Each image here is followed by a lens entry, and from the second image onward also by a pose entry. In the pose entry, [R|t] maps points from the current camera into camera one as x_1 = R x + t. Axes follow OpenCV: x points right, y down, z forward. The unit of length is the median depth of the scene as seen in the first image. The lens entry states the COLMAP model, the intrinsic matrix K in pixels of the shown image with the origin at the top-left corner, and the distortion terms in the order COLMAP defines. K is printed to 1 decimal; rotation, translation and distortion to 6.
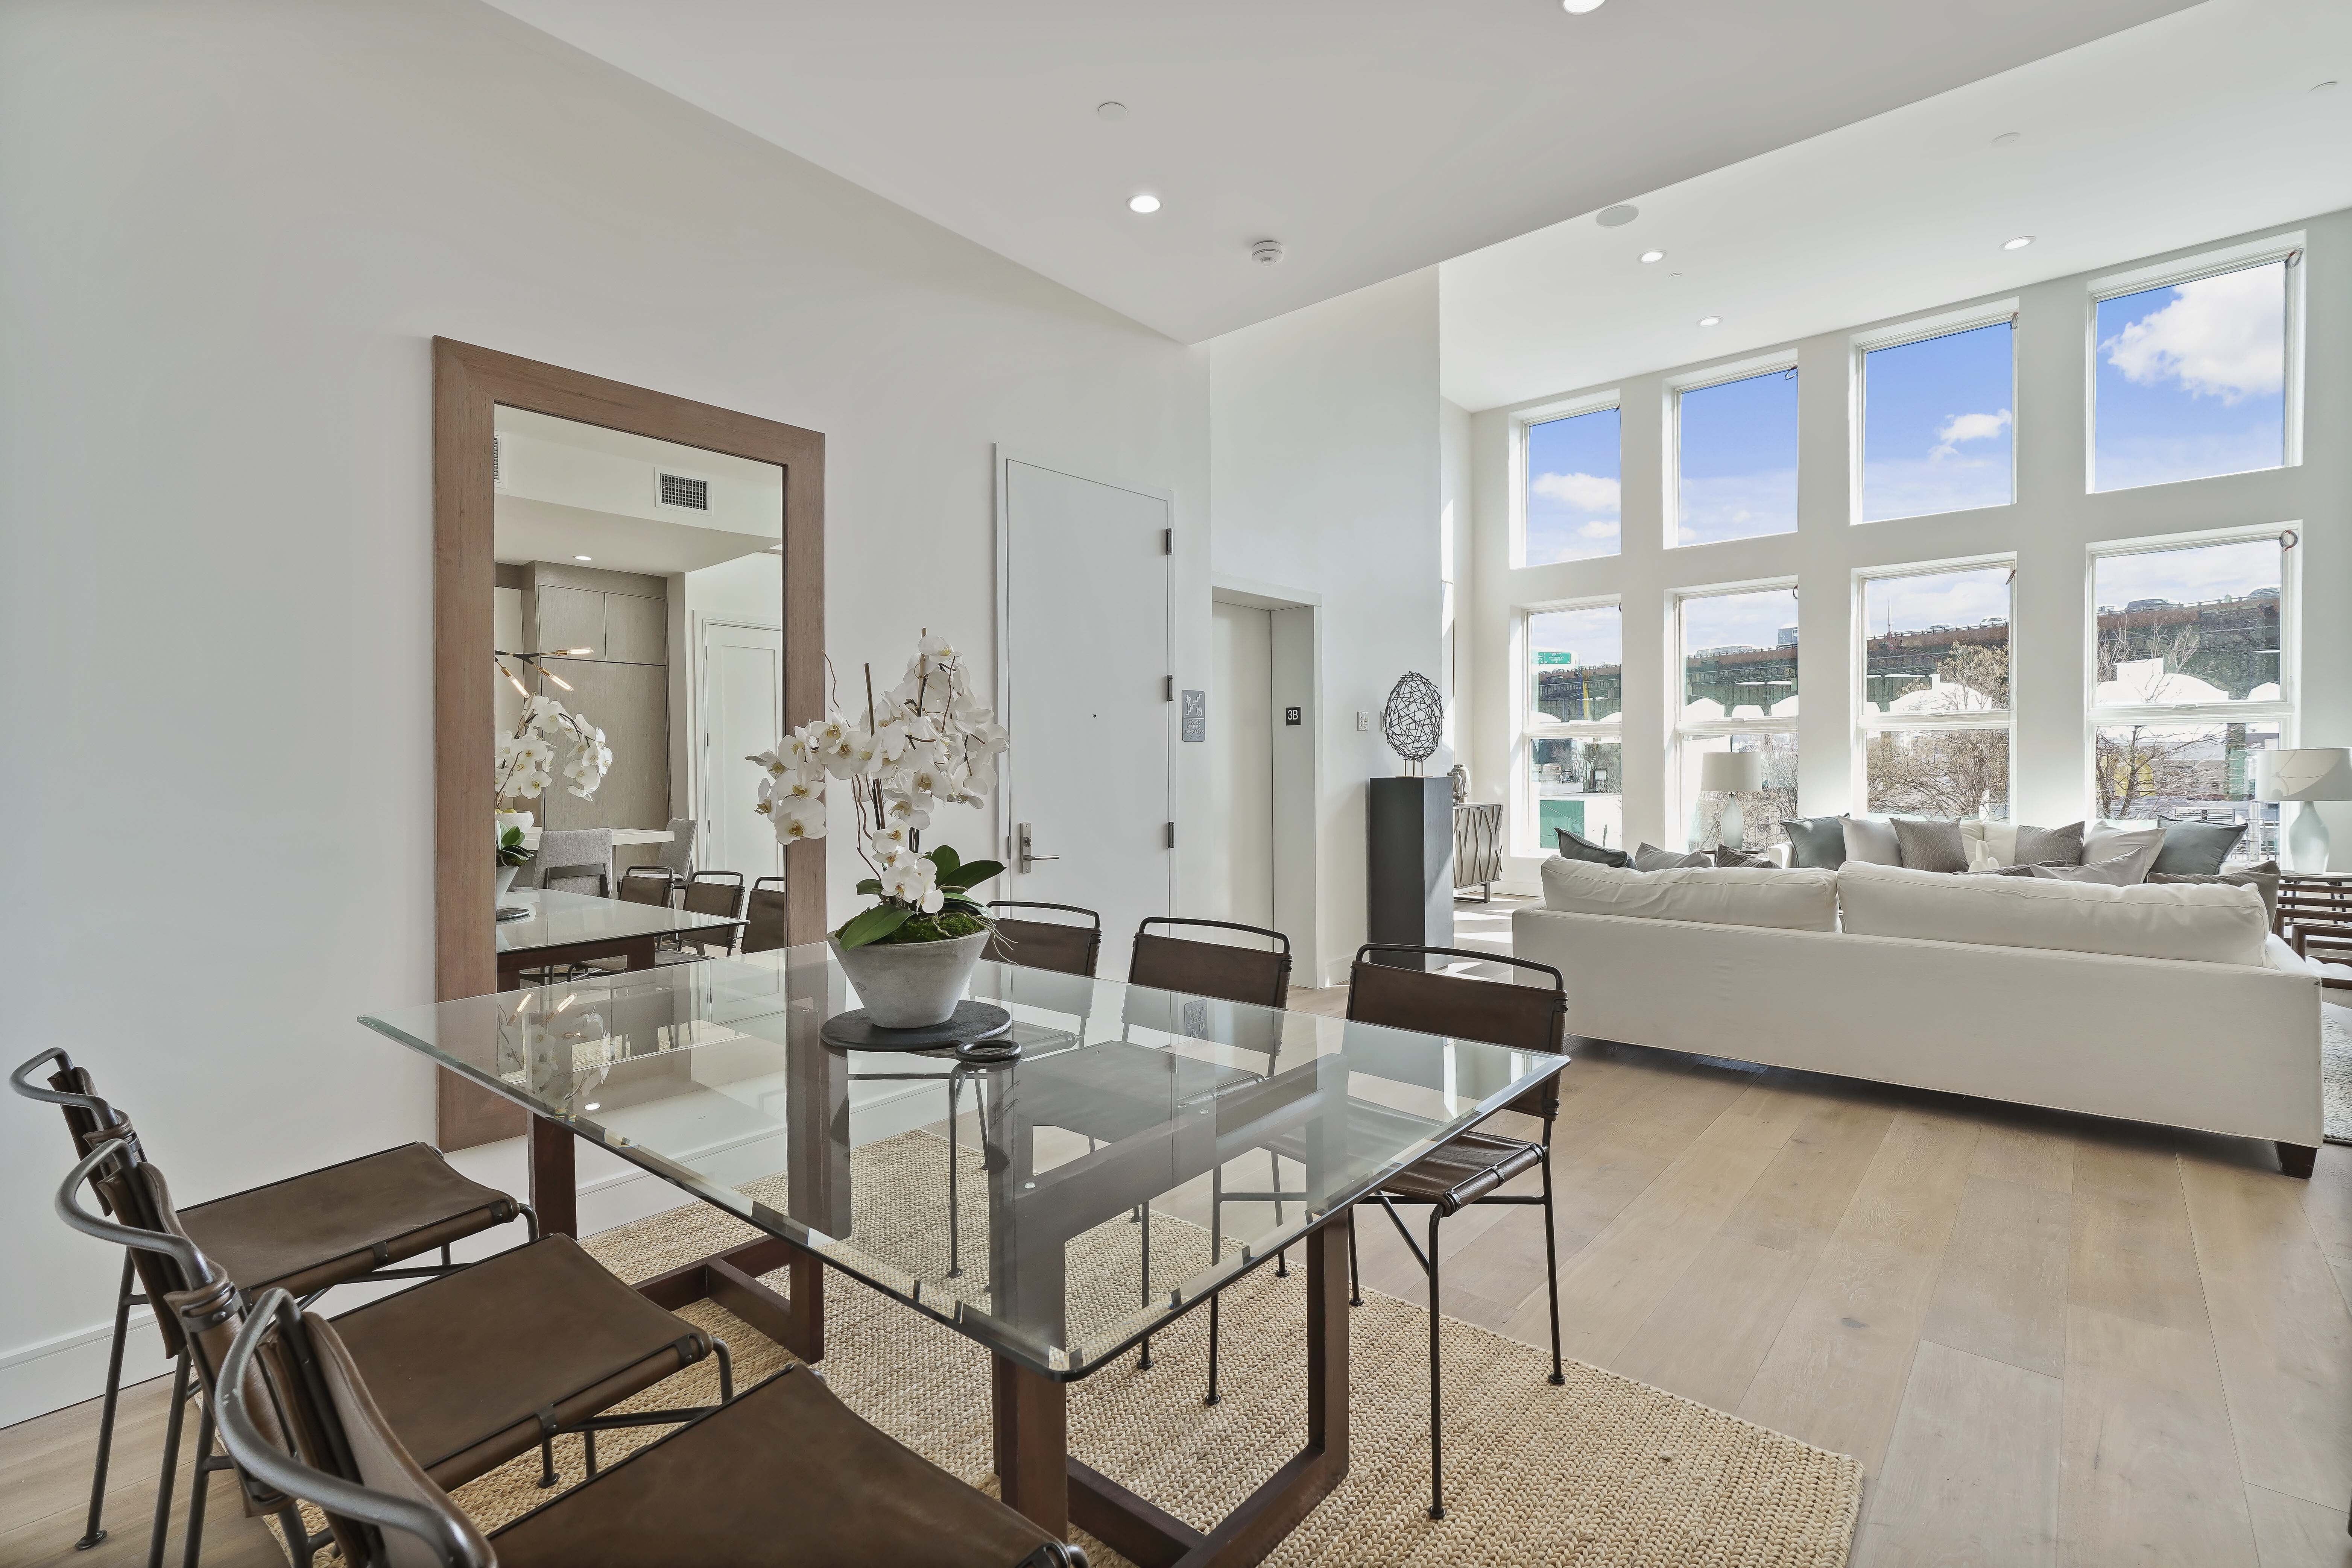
lens RADIAL K [[1083.1, 0, 1175.0], [0, 1083.1, 773.0], [0, 0, 1]] dist [-0.000730, 0.005554]
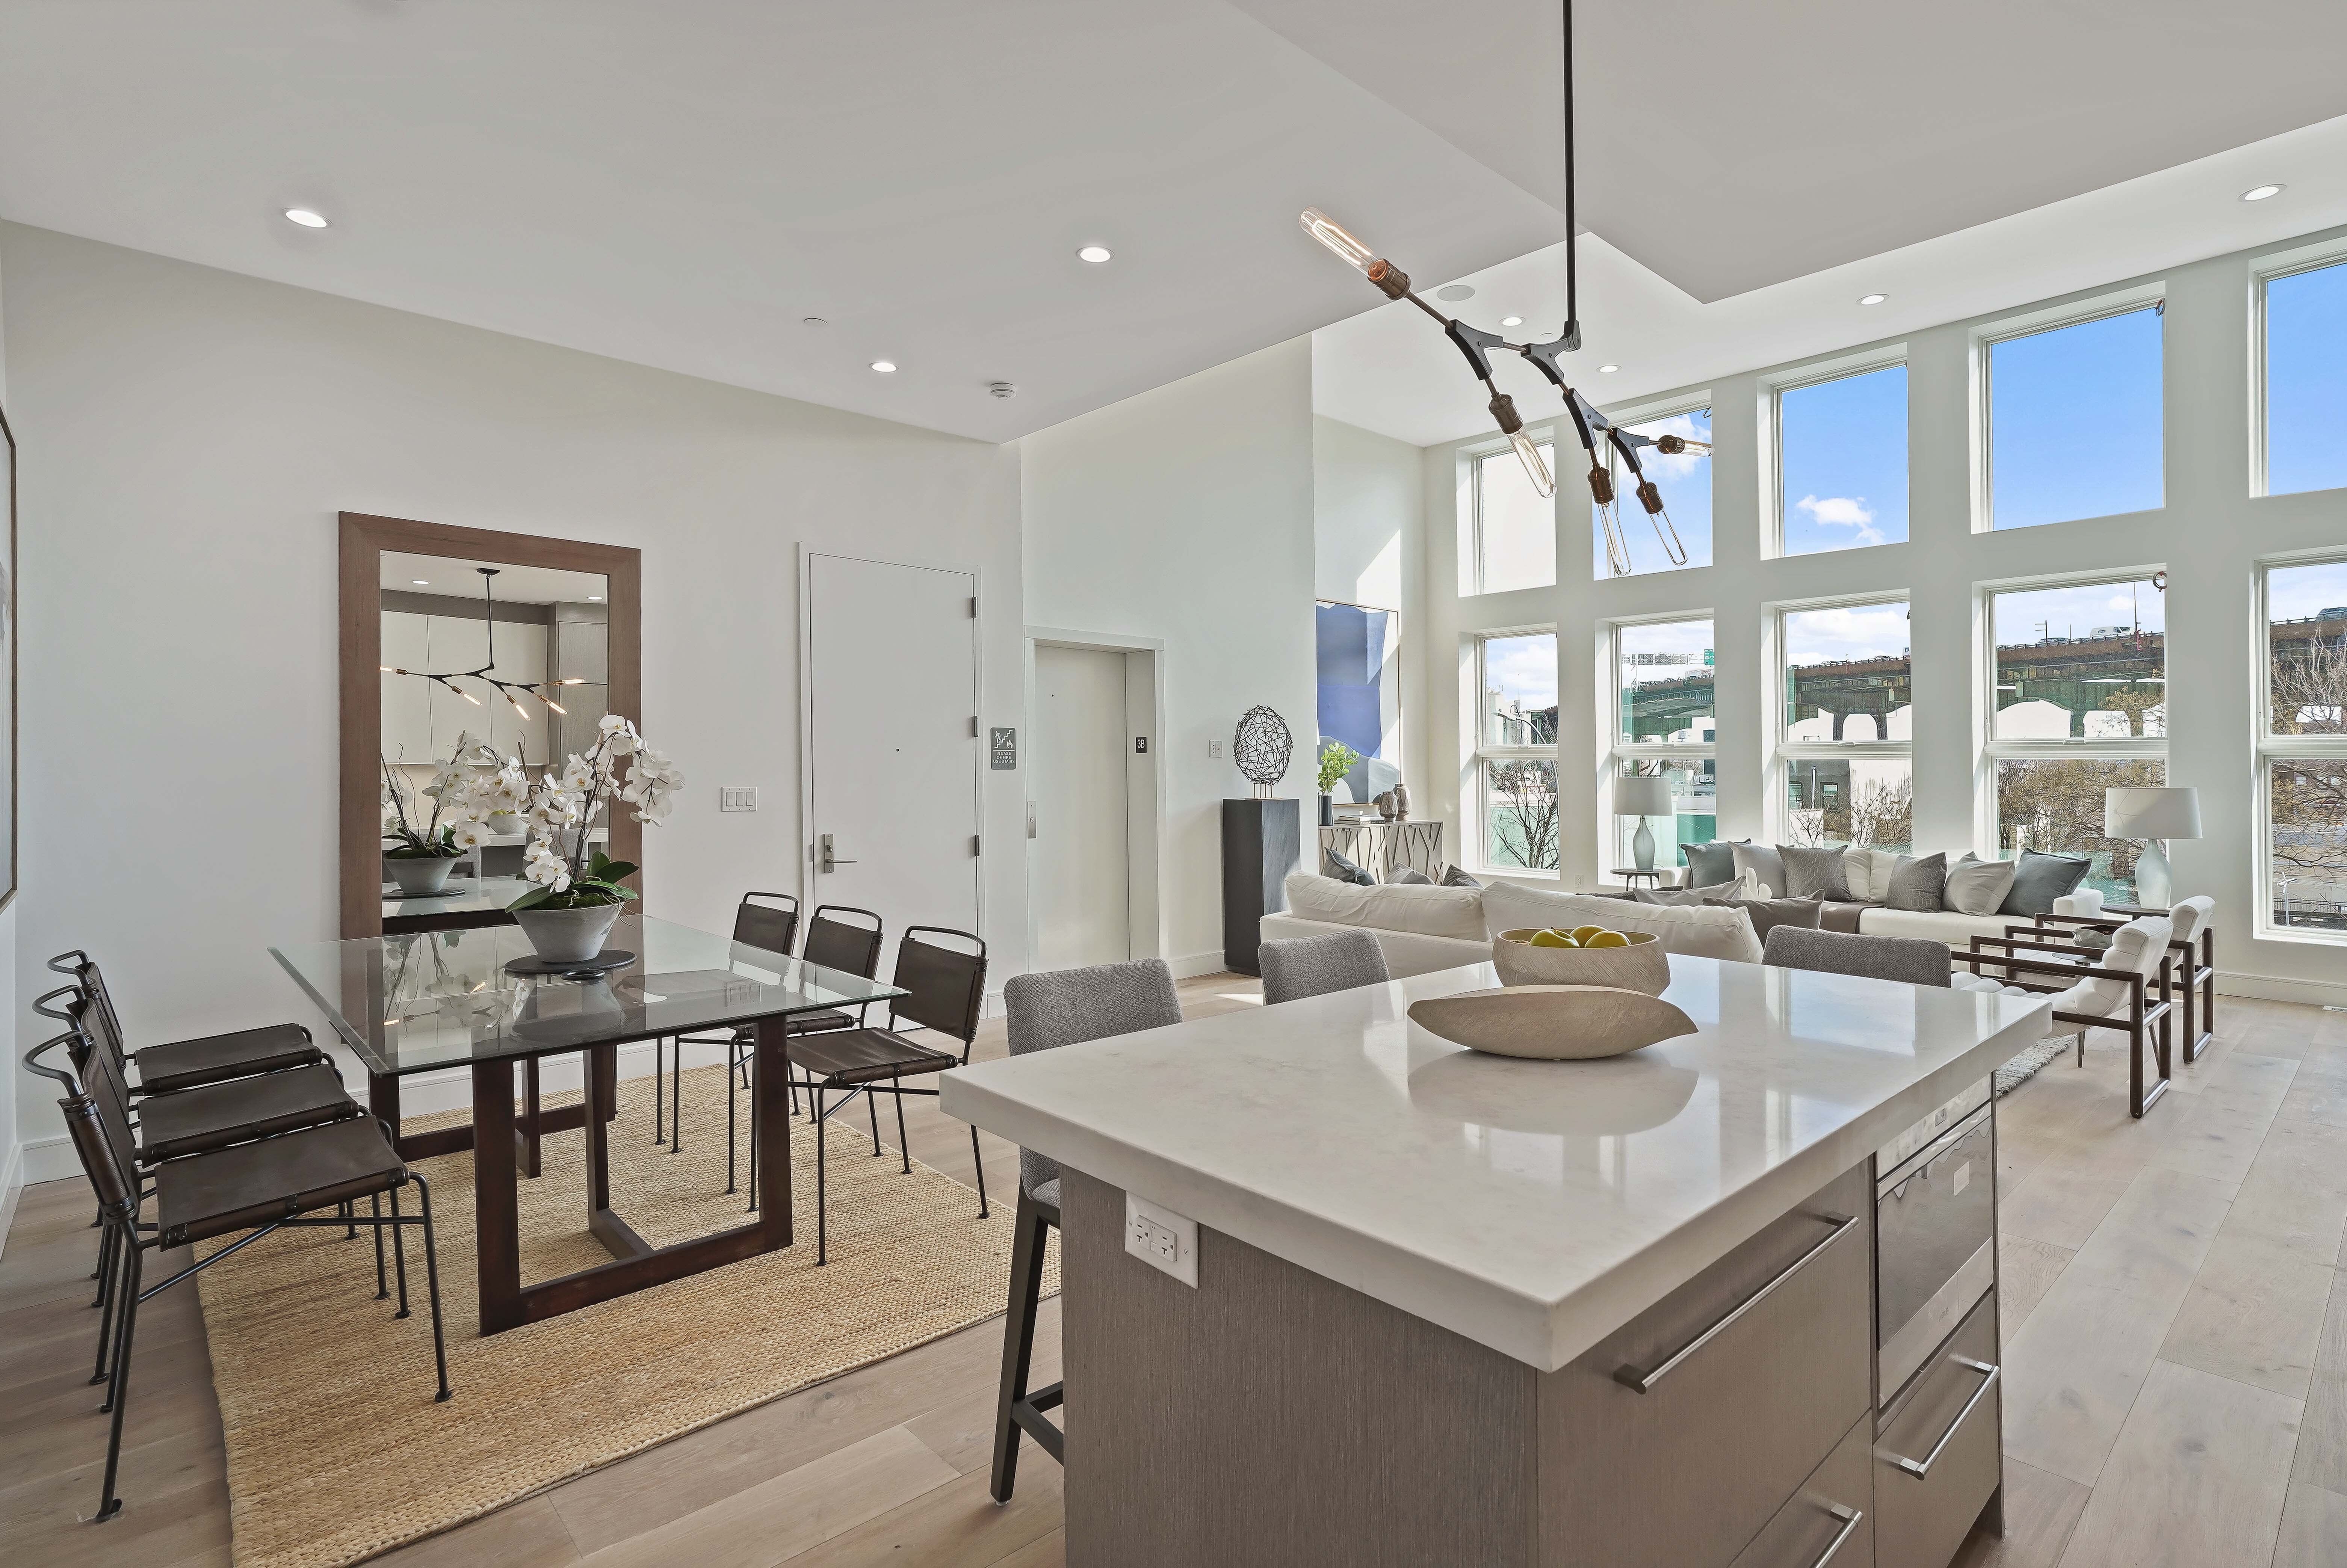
lens RADIAL K [[1143.1, 0, 1175.4], [0, 1143.1, 782.3], [0, 0, 1]] dist [0.013562, 0.000351]
pose [[0.991808, 0.017947, -0.126470, 0.271106], [-0.017250, 0.999829, 0.006609, -0.019454], [0.126567, -0.004373, 0.991948, -0.181405]]
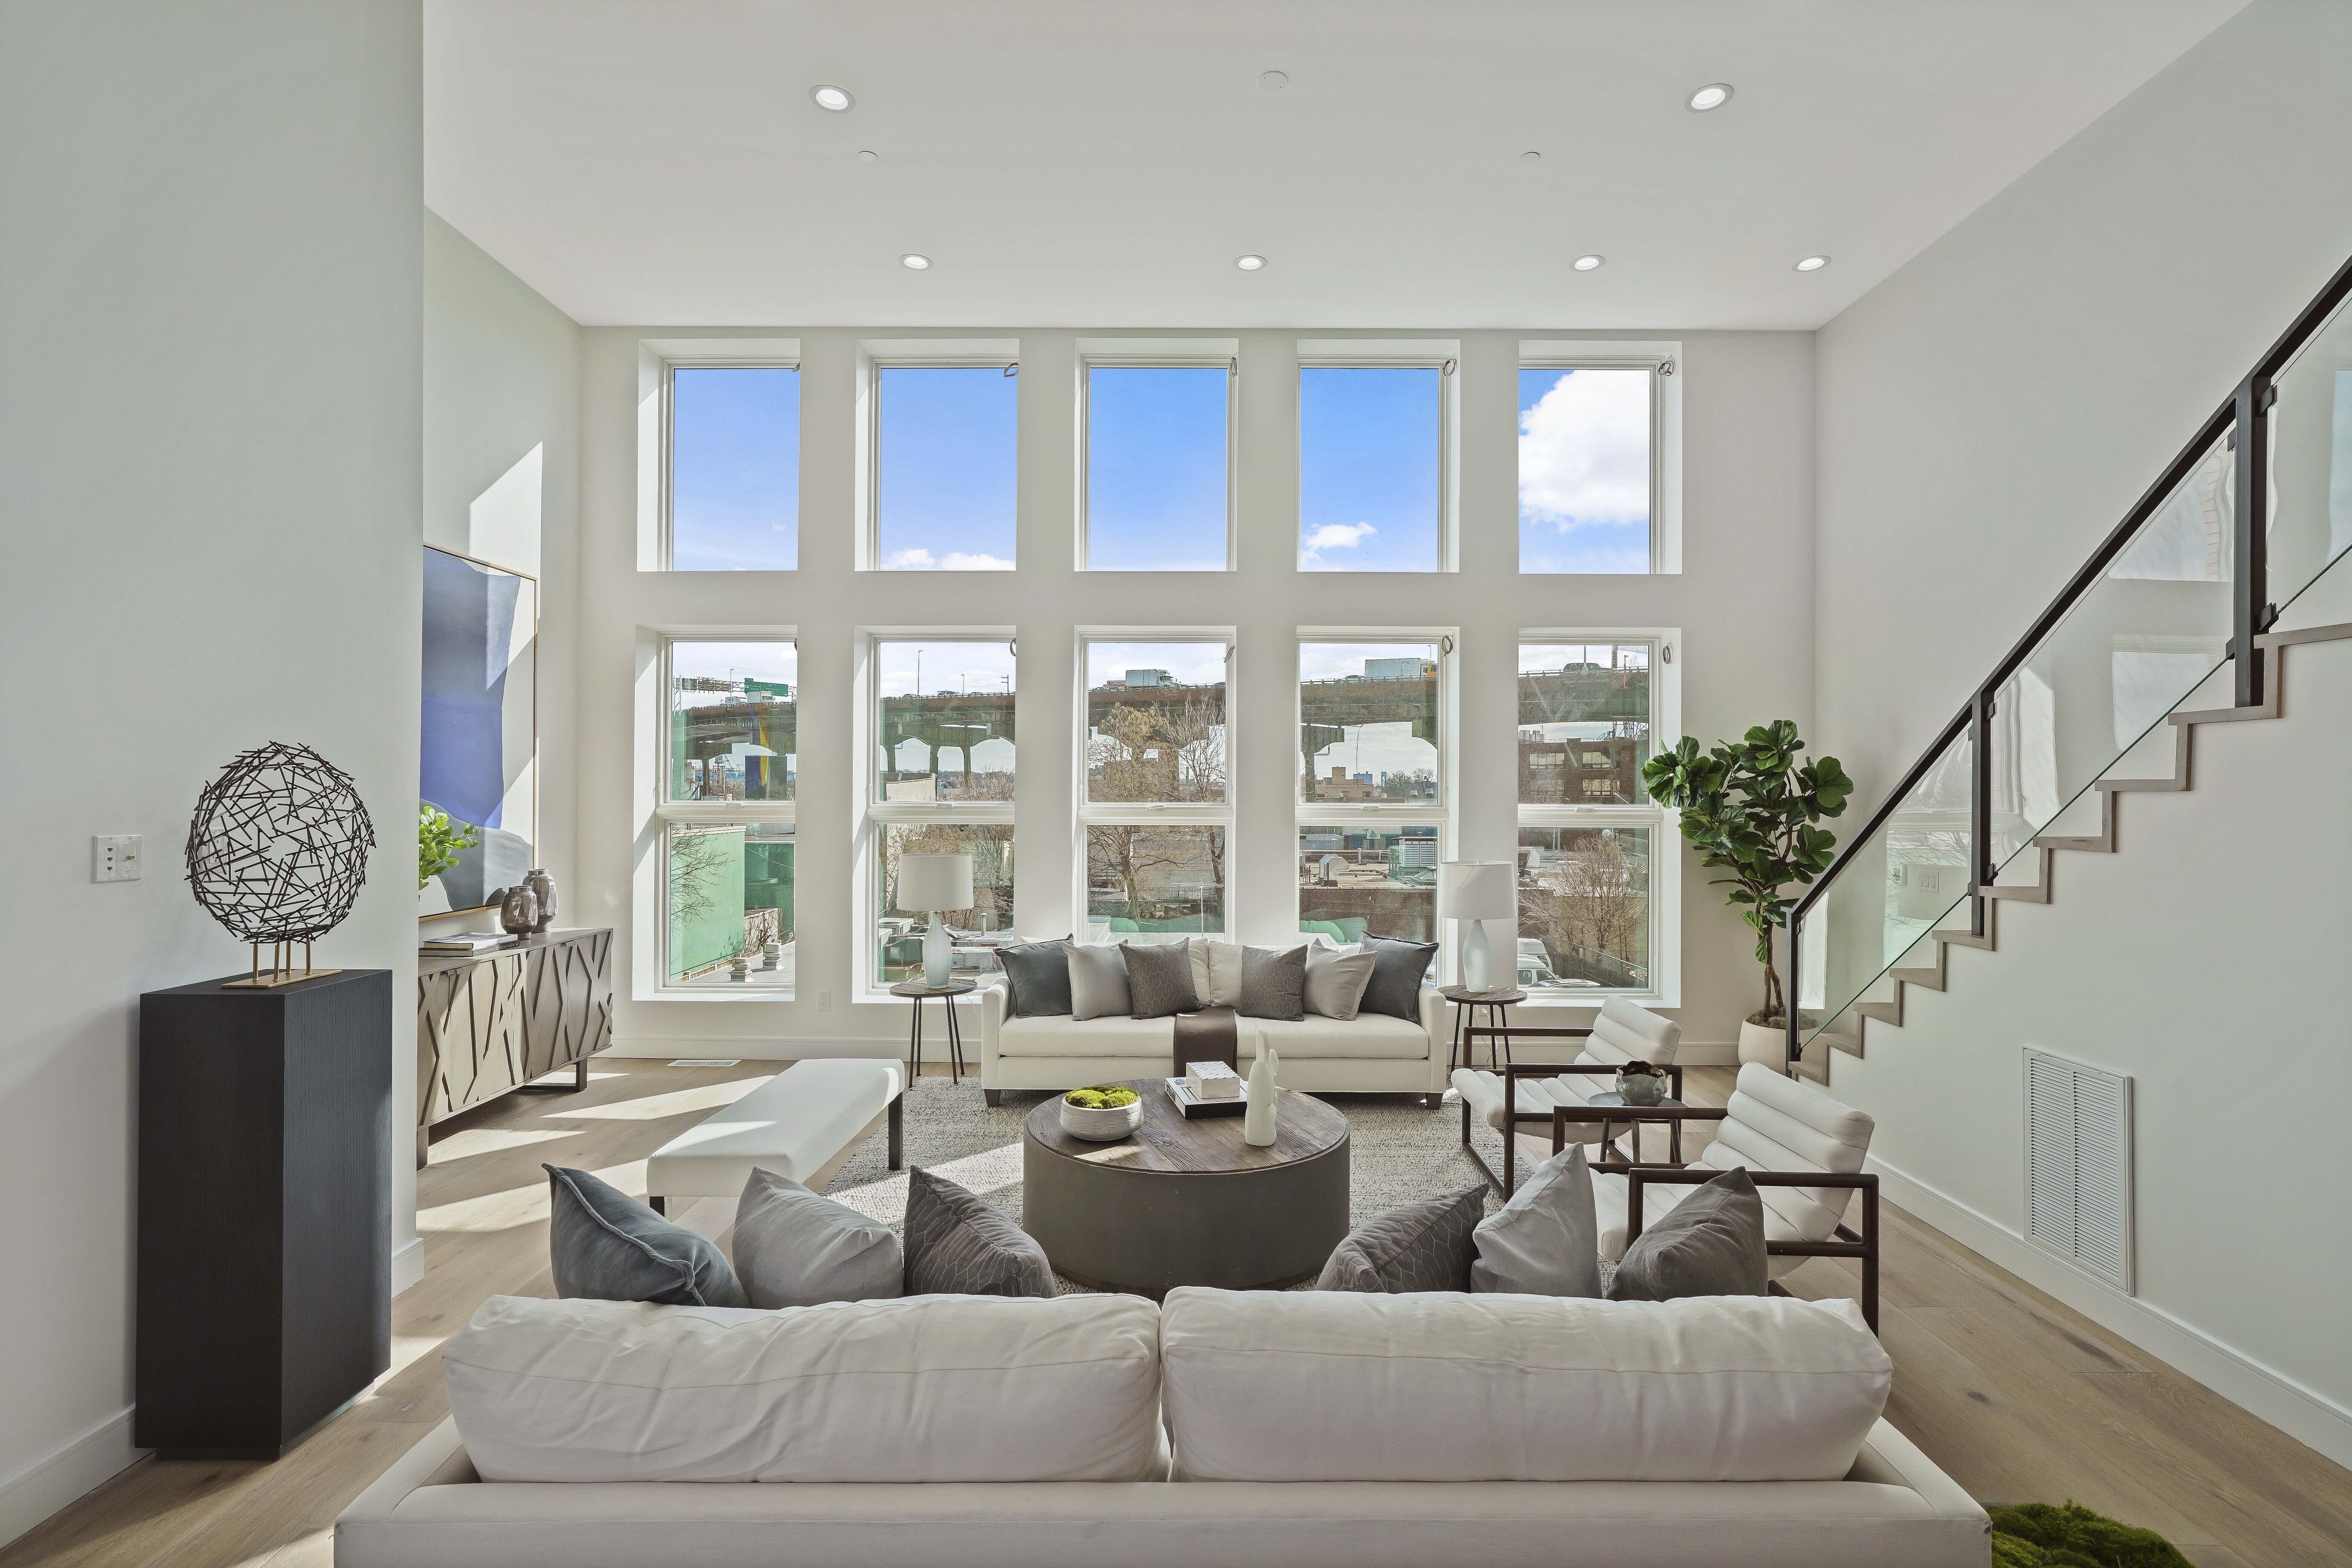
lens RADIAL K [[1095.7, 0, 1176.0], [0, 1095.7, 784.0], [0, 0, 1]] dist [-0.001475, 0.012140]
pose [[0.770723, 0.020001, 0.636857, 0.206682], [-0.008066, 0.999733, -0.021636, -0.067138], [-0.637120, 0.011539, 0.770679, 0.406963]]
